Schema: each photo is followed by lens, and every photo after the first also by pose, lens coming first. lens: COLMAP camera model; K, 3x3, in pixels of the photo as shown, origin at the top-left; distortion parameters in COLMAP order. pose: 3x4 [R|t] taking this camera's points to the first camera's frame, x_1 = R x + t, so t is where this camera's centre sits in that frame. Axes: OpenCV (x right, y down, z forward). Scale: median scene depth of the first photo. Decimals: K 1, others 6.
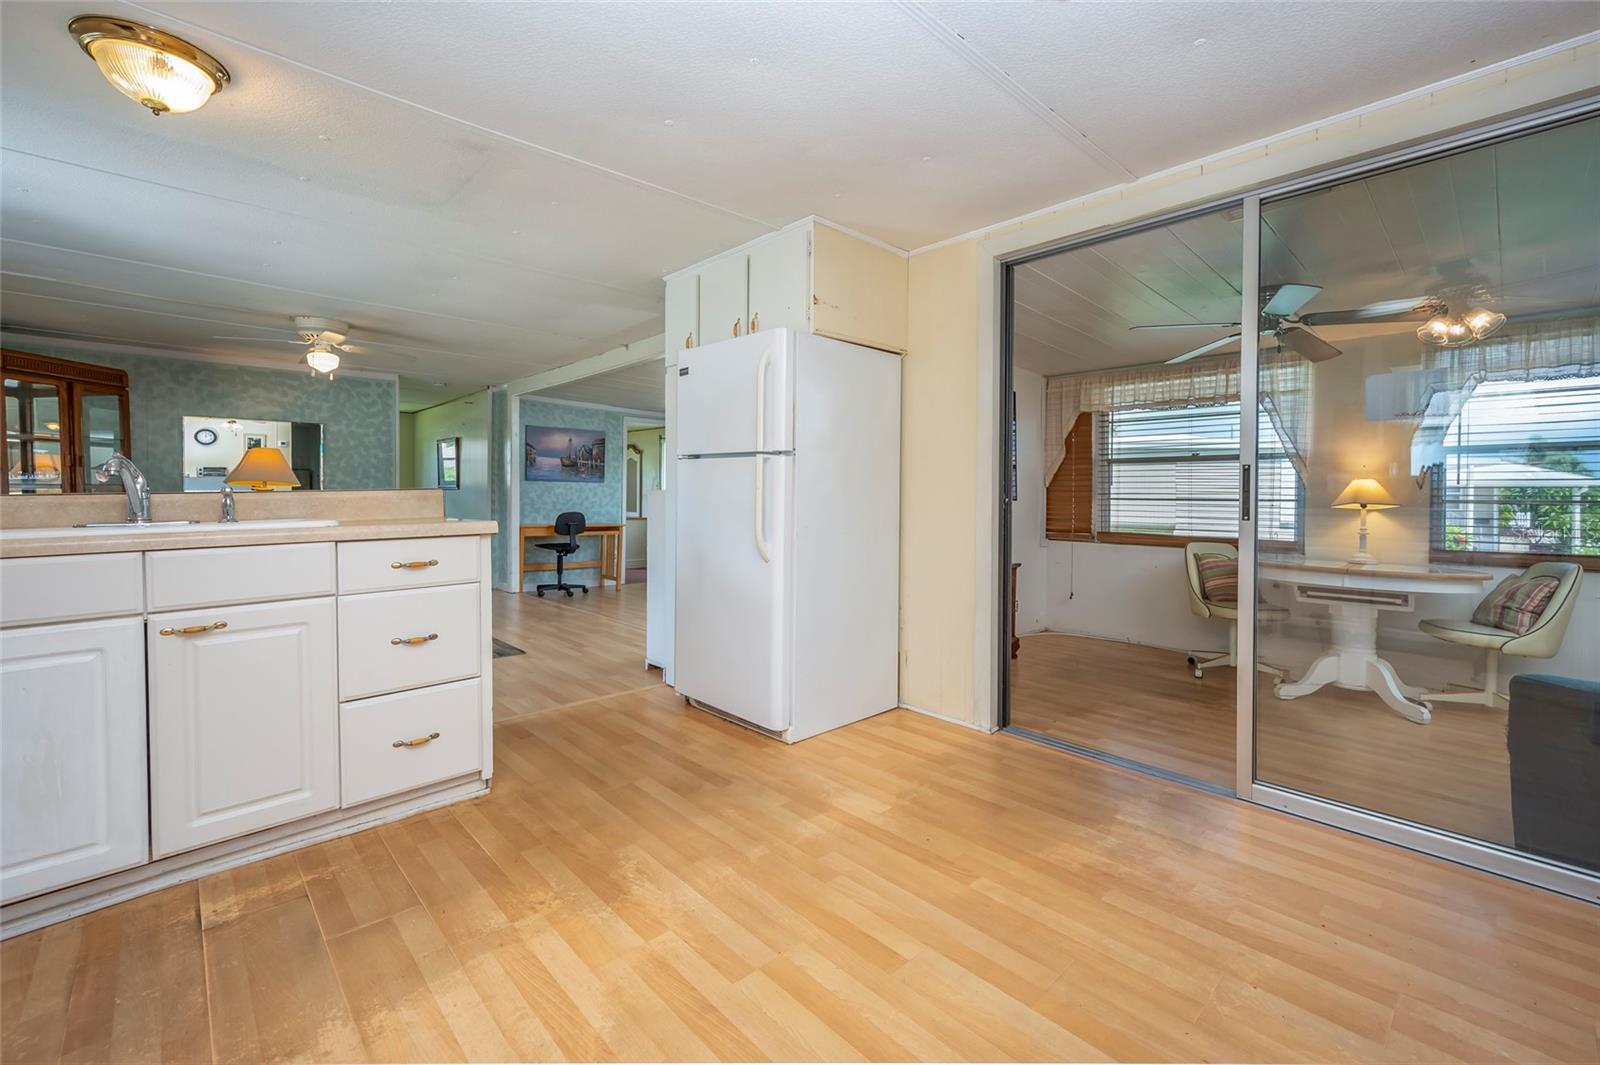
lens RADIAL K [[671.0, 0, 812.3], [0, 671.0, 498.7], [0, 0, 1]] dist [-0.000086, 0.000025]
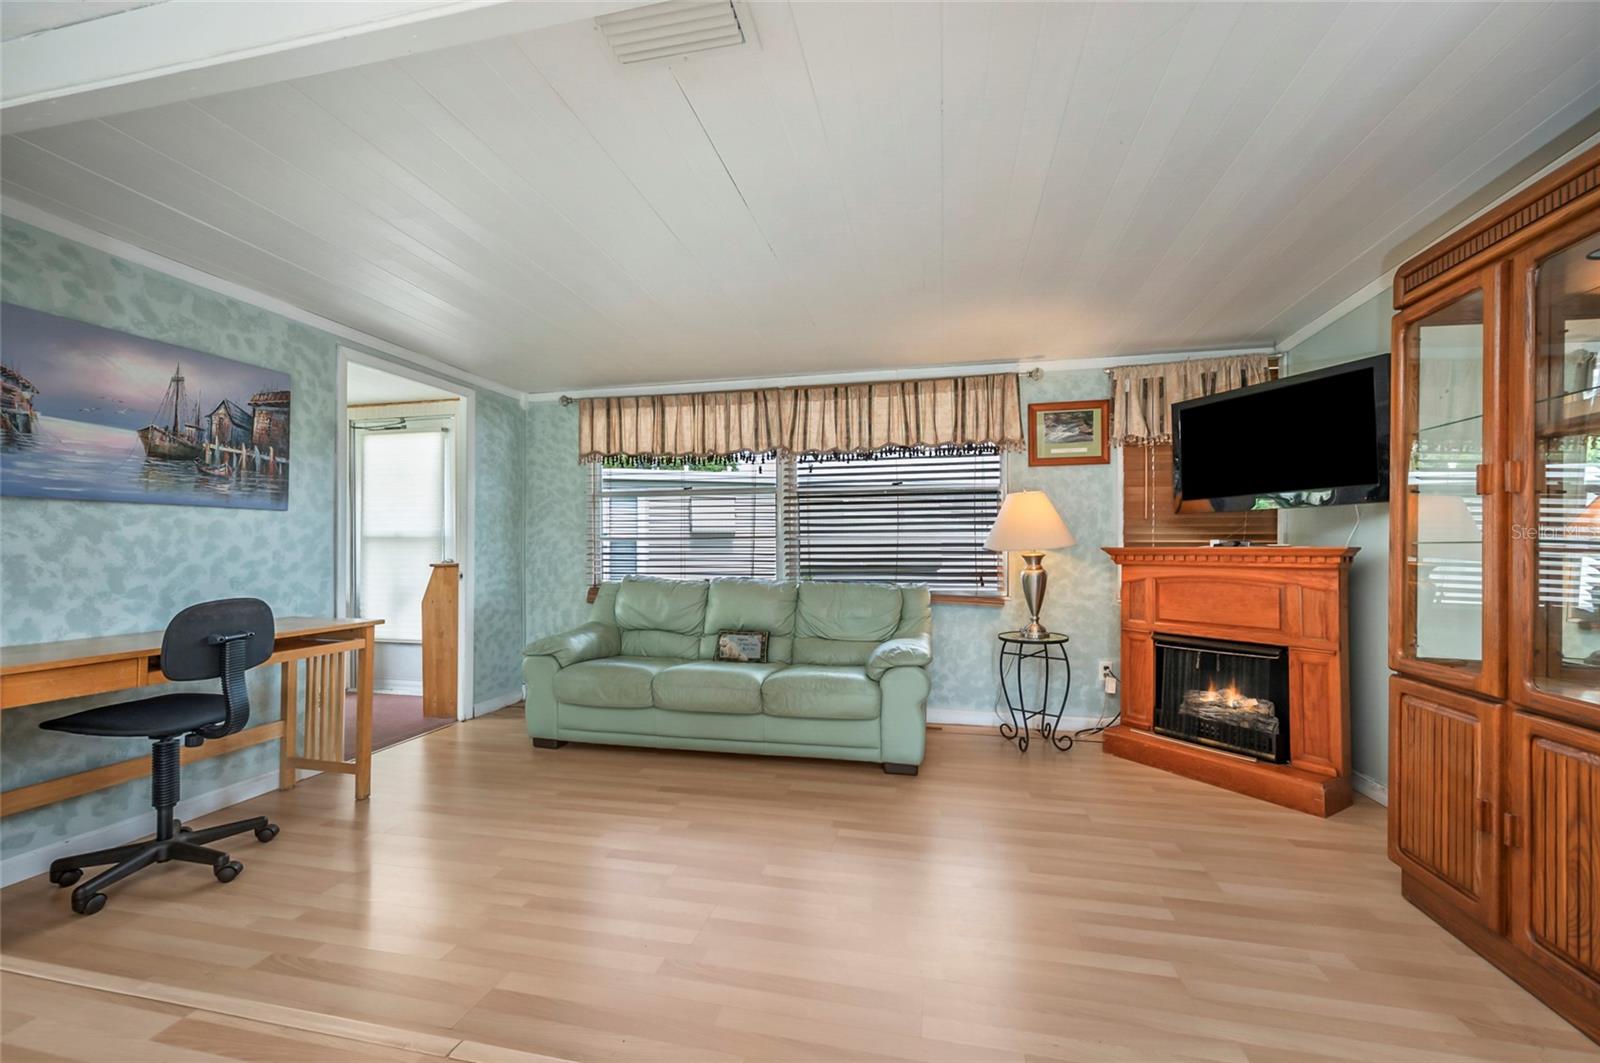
lens RADIAL K [[638.5, 0, 806.7], [0, 638.5, 535.2], [0, 0, 1]] dist [0.000114, -0.000012]
pose [[0.831394, -0.009233, 0.555607, -0.352080], [0.014387, 0.999884, -0.004911, -0.005391], [-0.555498, 0.012076, 0.831430, 0.714896]]
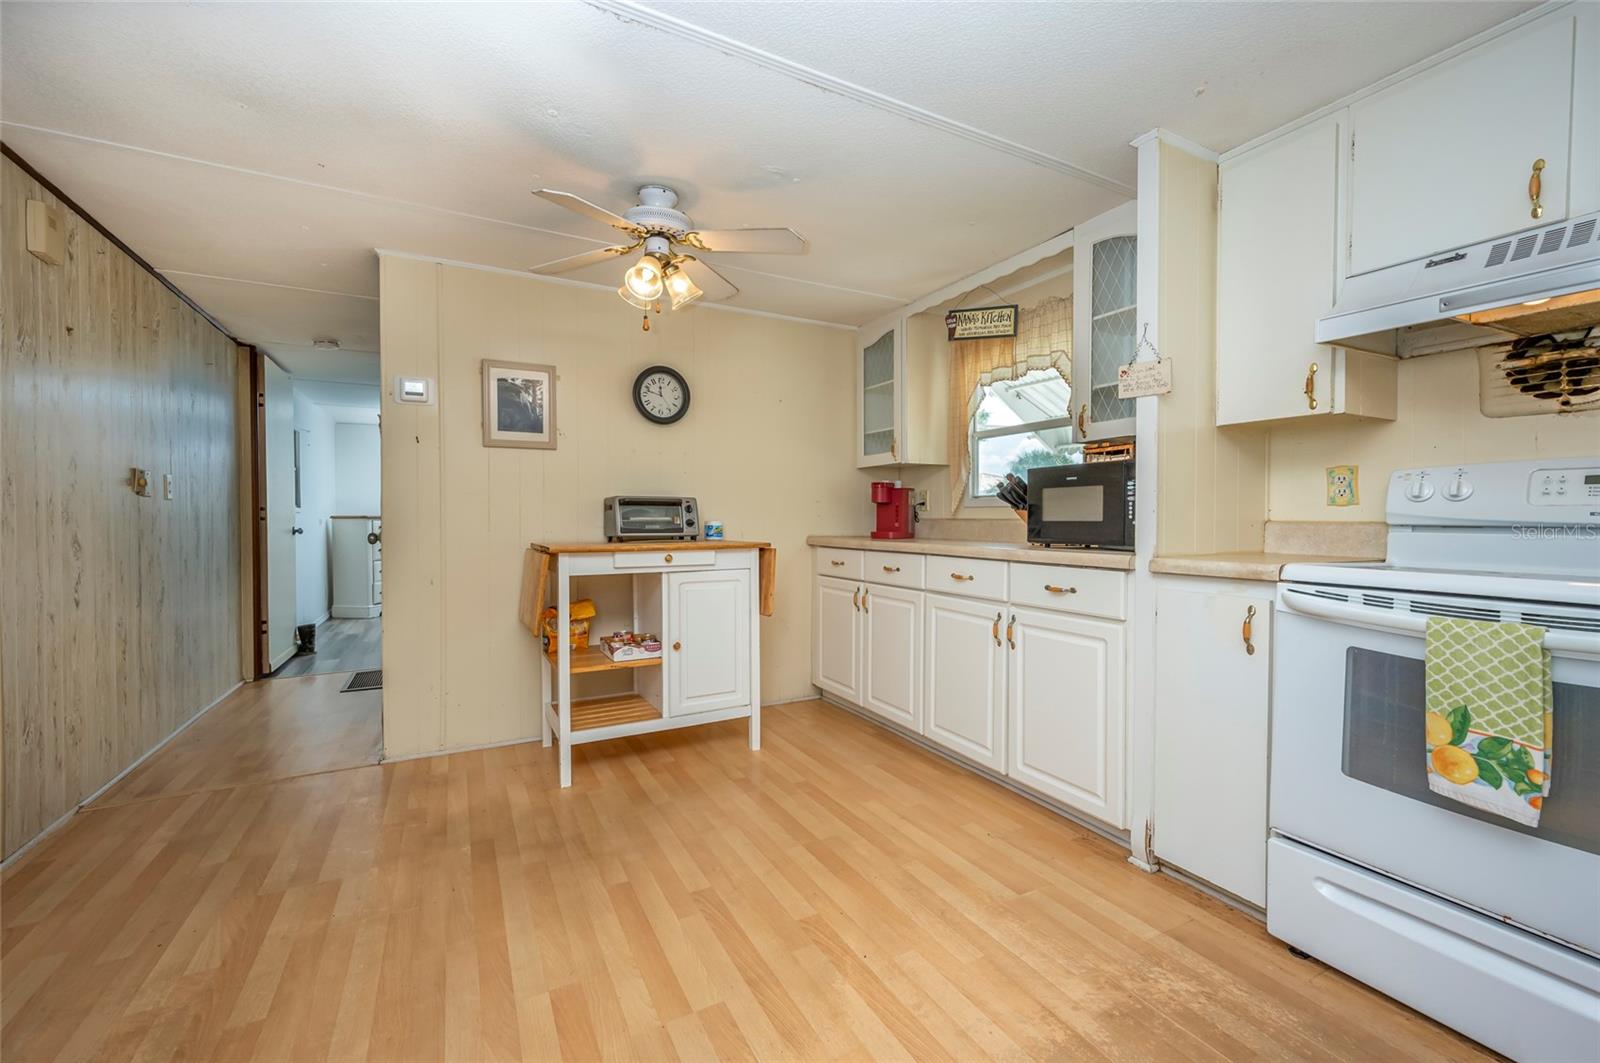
lens RADIAL K [[641.6, 0, 787.1], [0, 641.6, 526.4], [0, 0, 1]] dist [0.002293, 0.000284]
pose [[-0.958955, -0.006627, 0.283481, -0.109126], [0.001481, 0.999596, 0.028379, -0.006224], [-0.283555, 0.027634, -0.958558, 0.426472]]
